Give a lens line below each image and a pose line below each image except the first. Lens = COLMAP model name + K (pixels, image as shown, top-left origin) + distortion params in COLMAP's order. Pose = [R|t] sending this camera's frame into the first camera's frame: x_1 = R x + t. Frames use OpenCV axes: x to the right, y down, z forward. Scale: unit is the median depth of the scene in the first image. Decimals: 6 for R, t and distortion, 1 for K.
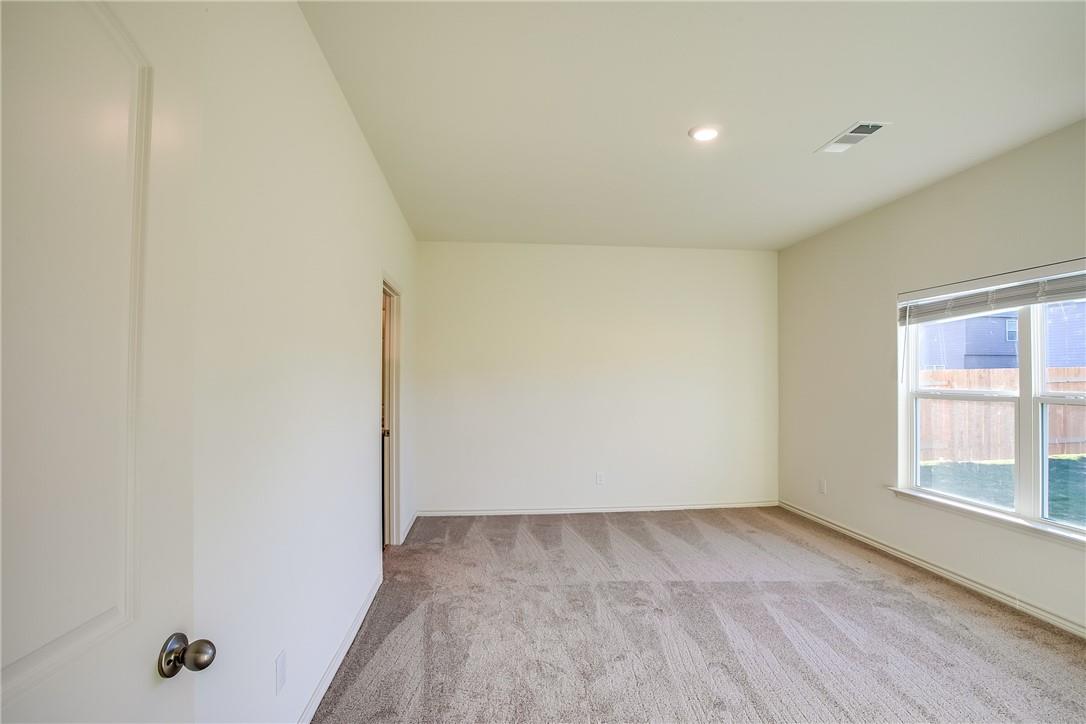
lens RADIAL K [[540.0, 0, 541.3], [0, 540.0, 368.2], [0, 0, 1]] dist [-0.075687, 0.034576]
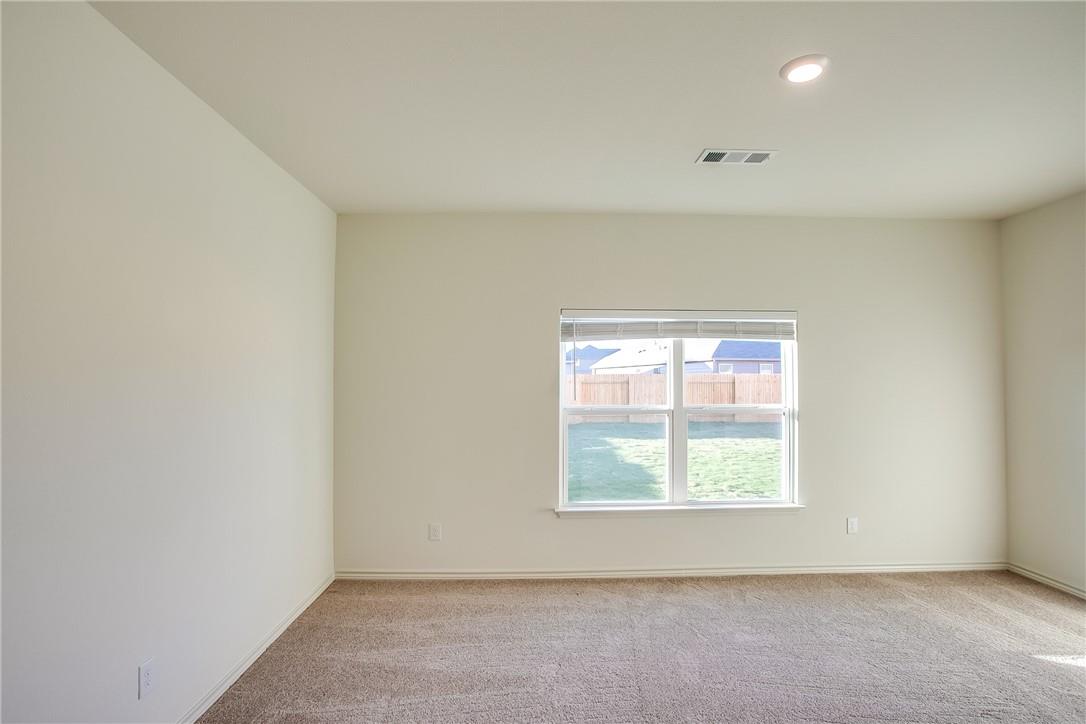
lens RADIAL K [[540.0, 0, 541.3], [0, 540.0, 368.2], [0, 0, 1]] dist [-0.075687, 0.034576]
pose [[0.077793, 0.026896, 0.996607, -0.354615], [-0.015773, 0.999544, -0.025744, -0.005109], [-0.996845, -0.013717, 0.078182, 1.061662]]
